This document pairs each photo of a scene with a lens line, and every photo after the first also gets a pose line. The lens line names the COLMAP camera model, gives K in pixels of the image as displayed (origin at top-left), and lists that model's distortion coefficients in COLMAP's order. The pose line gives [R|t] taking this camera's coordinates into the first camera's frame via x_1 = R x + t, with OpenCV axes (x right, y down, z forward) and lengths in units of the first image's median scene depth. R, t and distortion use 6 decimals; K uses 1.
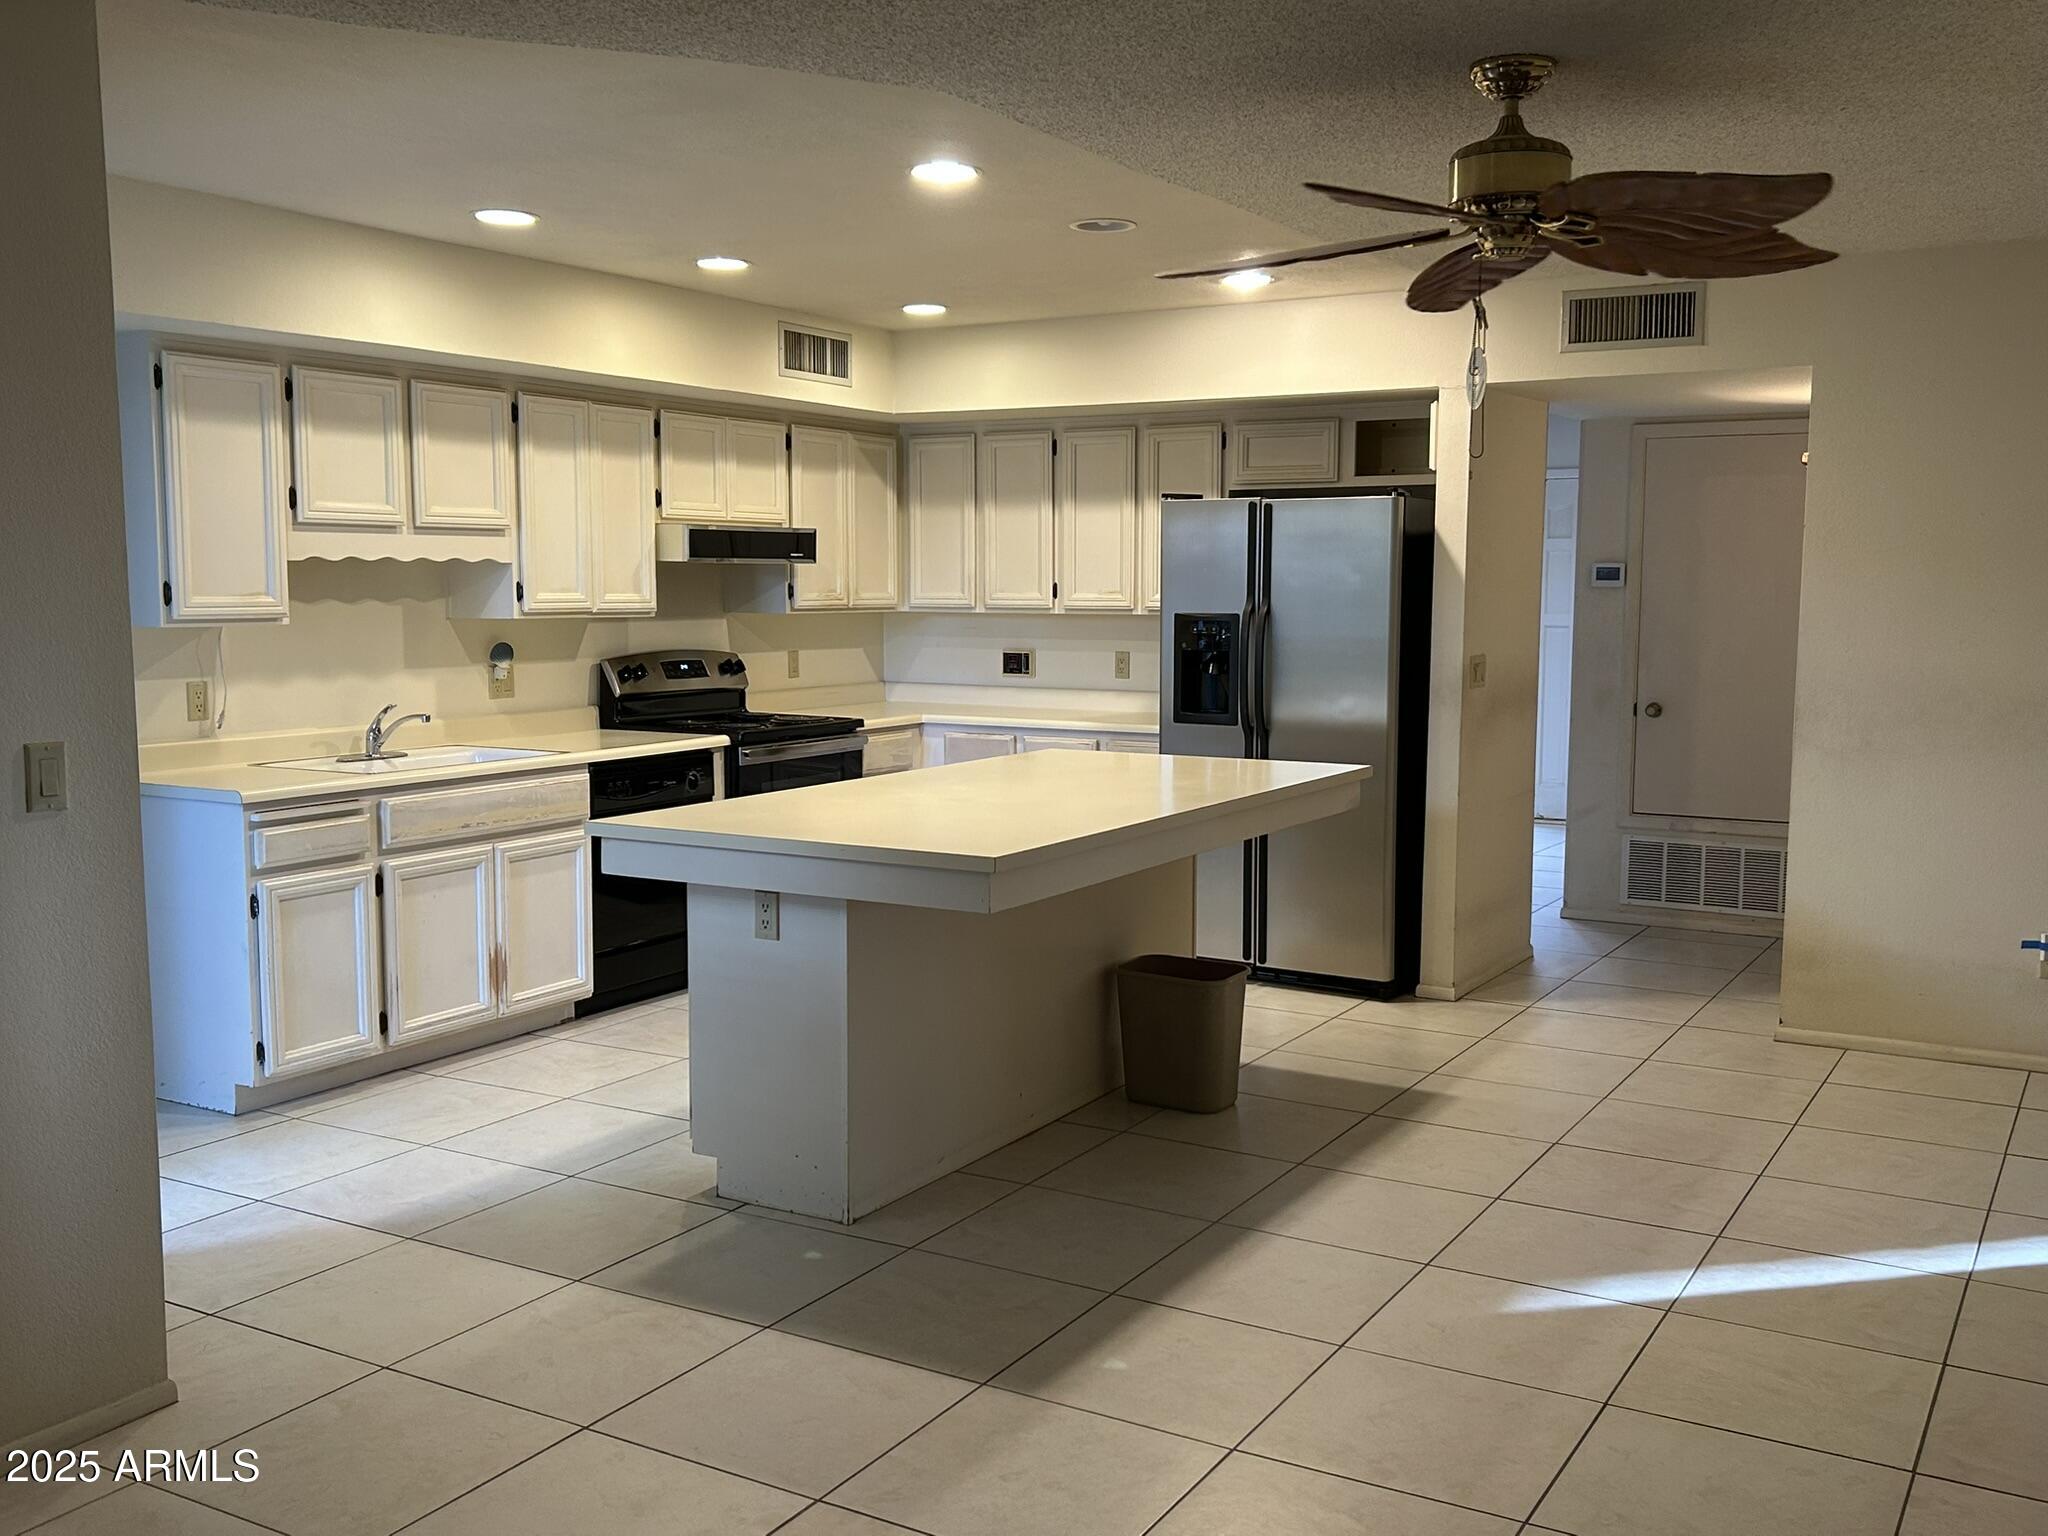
lens RADIAL K [[1909.3, 0, 1024.0], [0, 1909.3, 768.0], [0, 0, 1]] dist [0.120676, -0.191575]
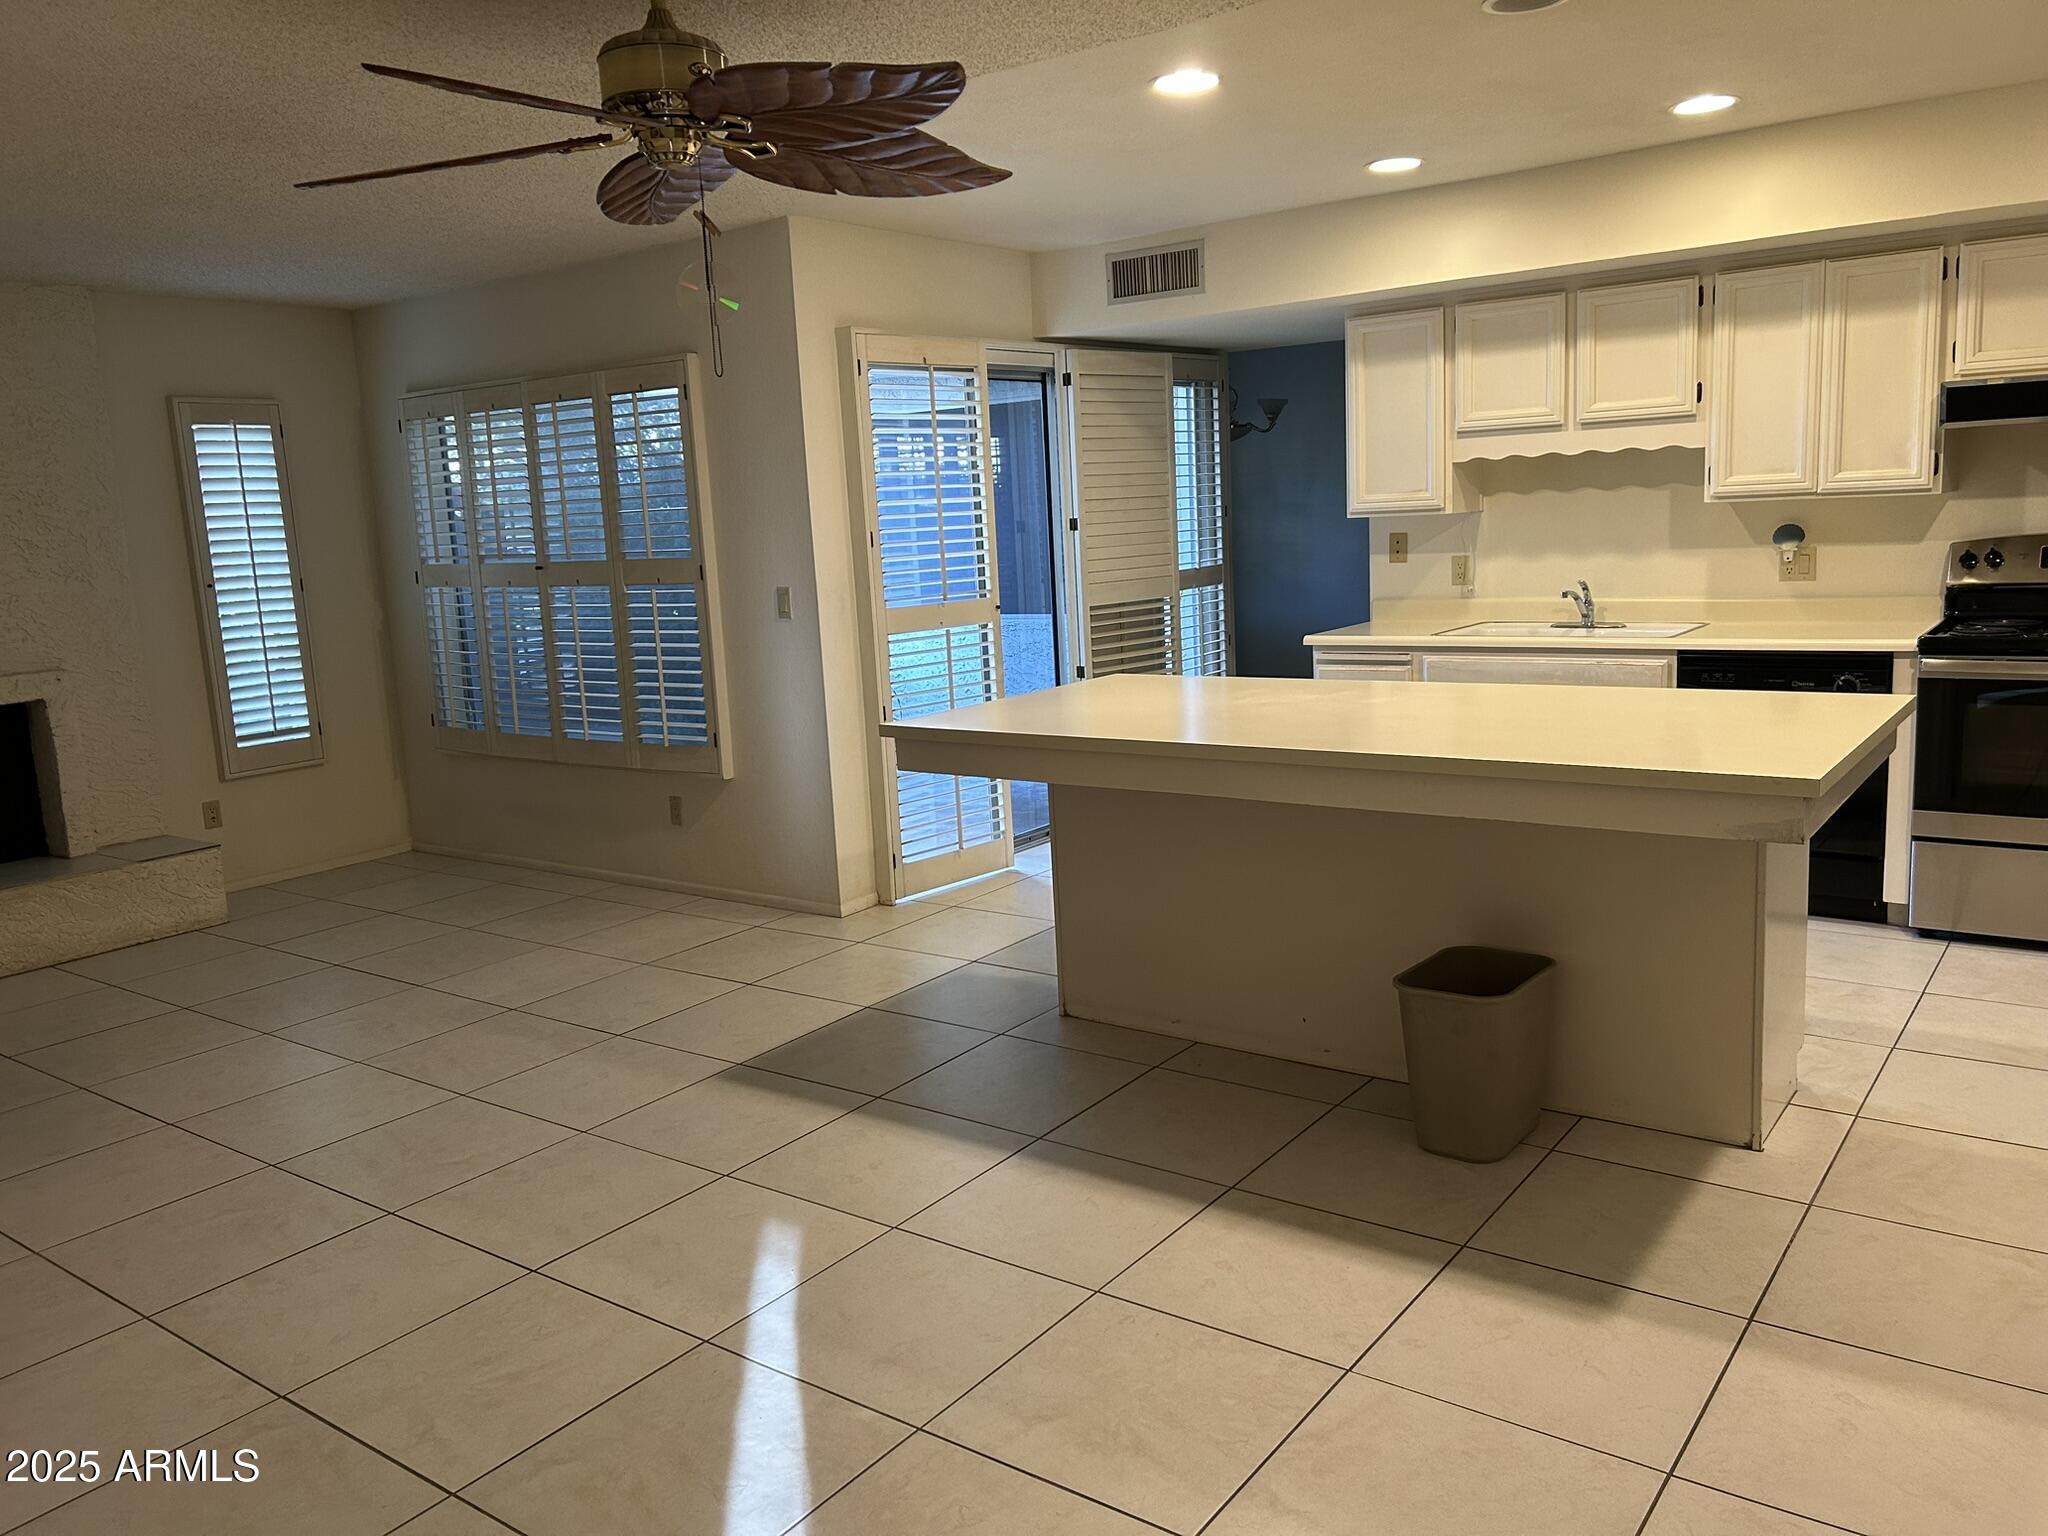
lens RADIAL K [[1532.1, 0, 1051.4], [0, 1532.1, 768.0], [0, 0, 1]] dist [0.032220, -0.005389]
pose [[-0.095101, 0.173700, -0.980196, 0.653464], [-0.051778, 0.982463, 0.179125, -0.075243], [0.994120, 0.067788, -0.084439, 0.814931]]
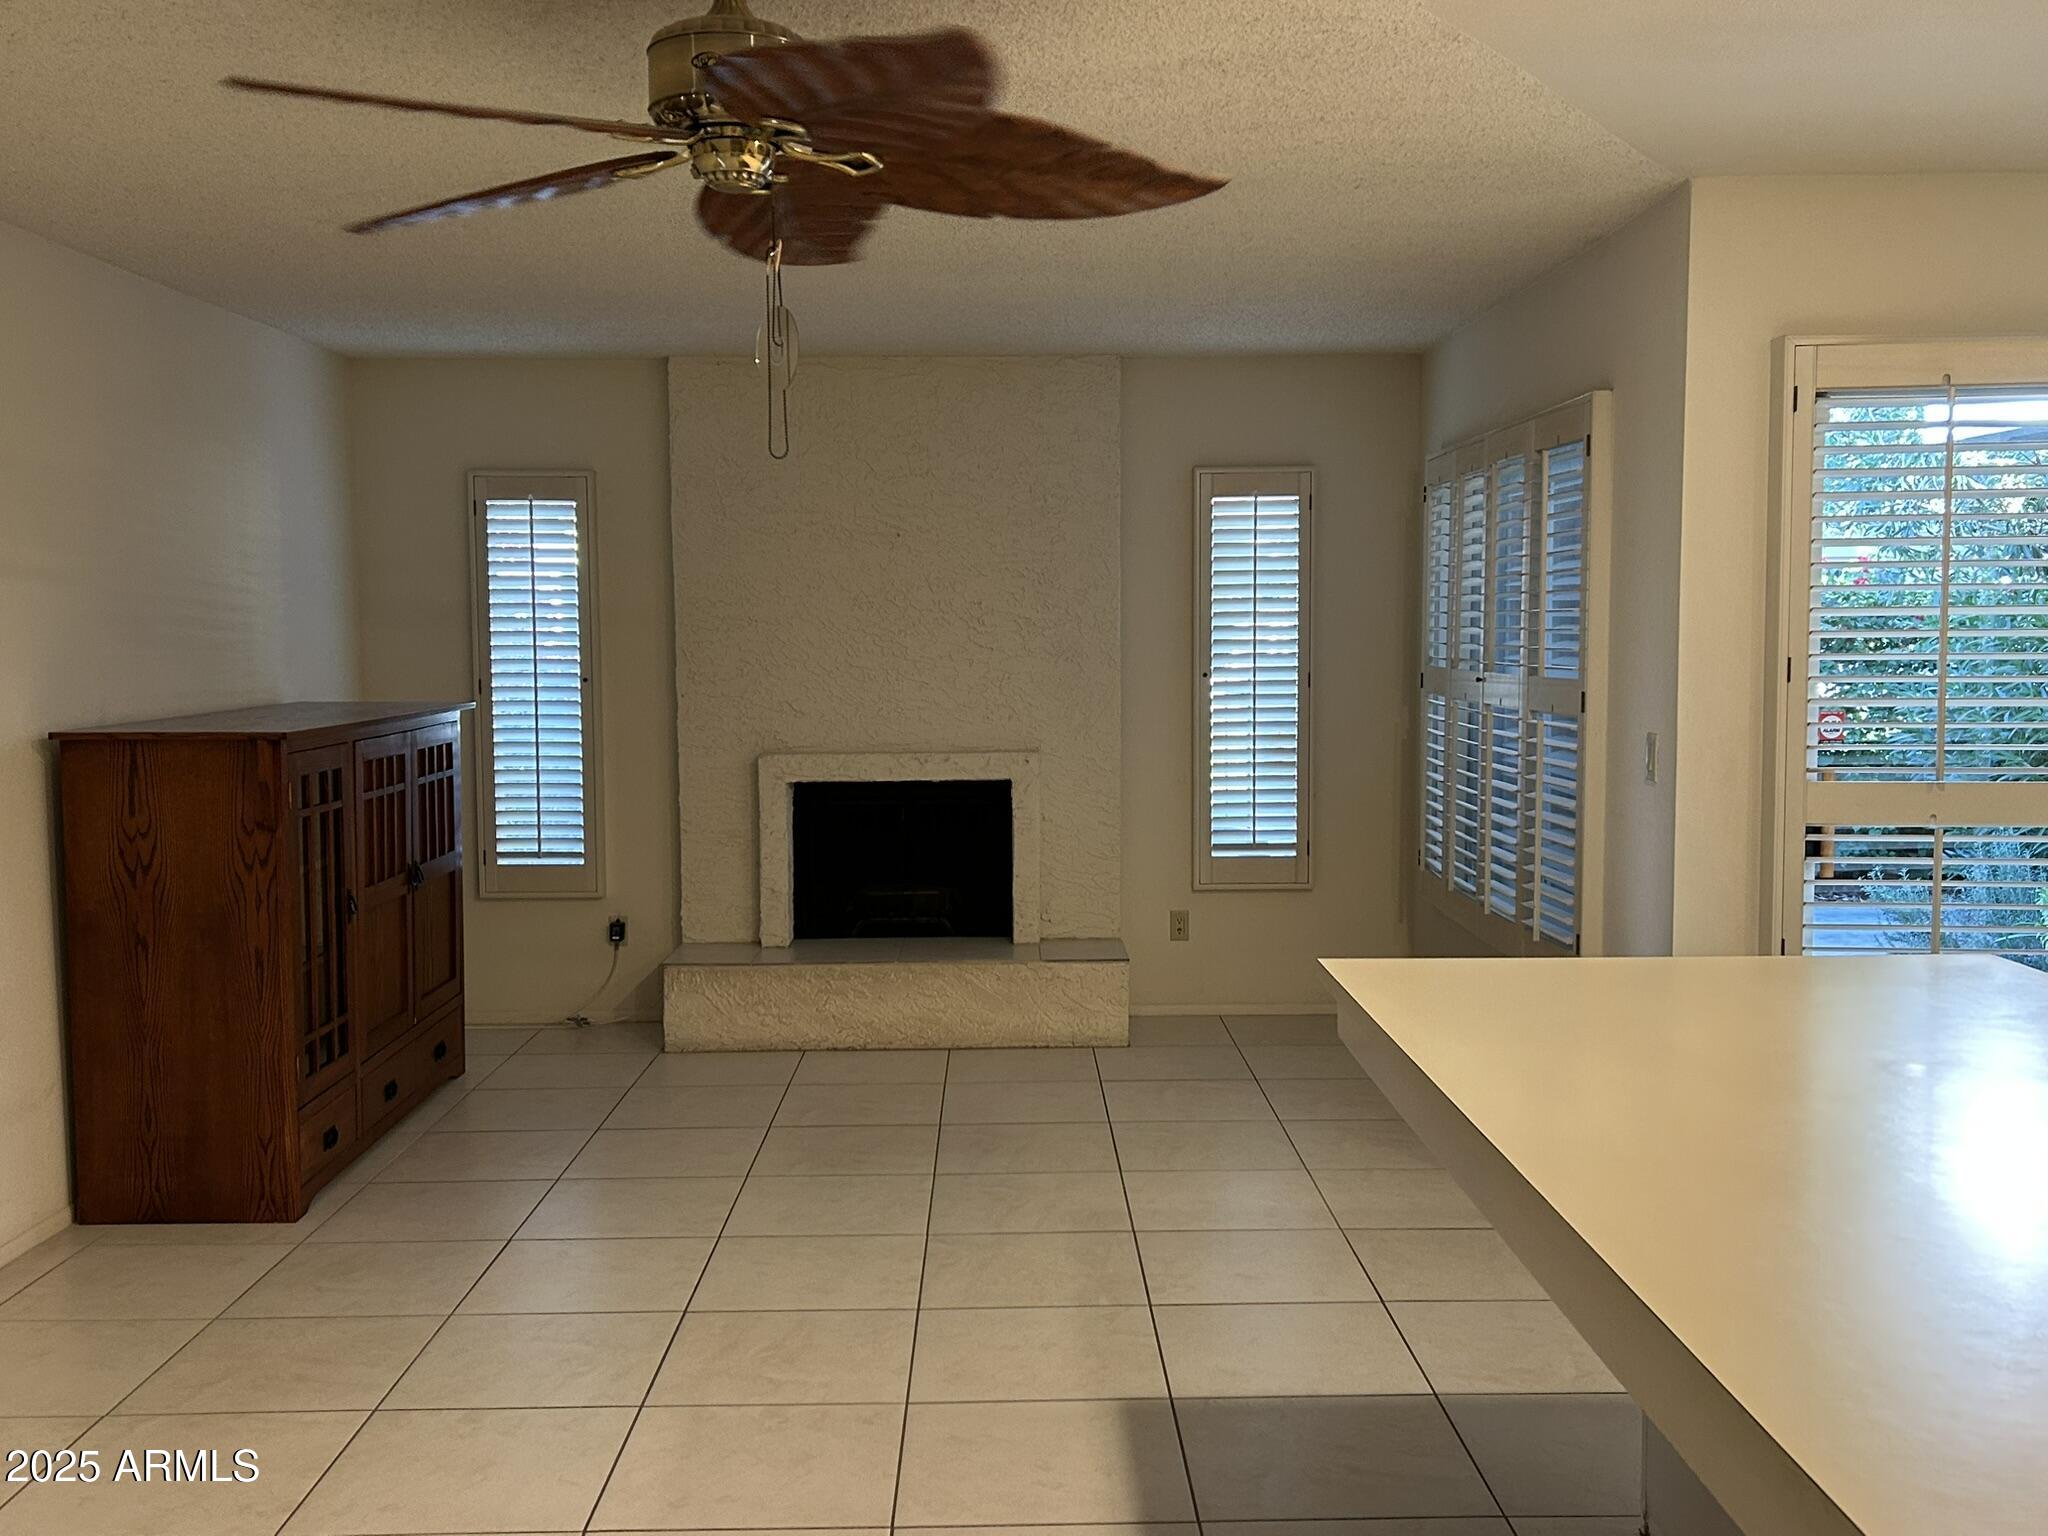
lens RADIAL K [[1909.3, 0, 1024.0], [0, 1909.3, 768.0], [0, 0, 1]] dist [0.120676, -0.191575]
pose [[-0.853920, 0.044037, -0.518538, 0.349573], [-0.047833, 0.985553, 0.162470, -0.108568], [0.518201, 0.163539, -0.839477, 1.093004]]
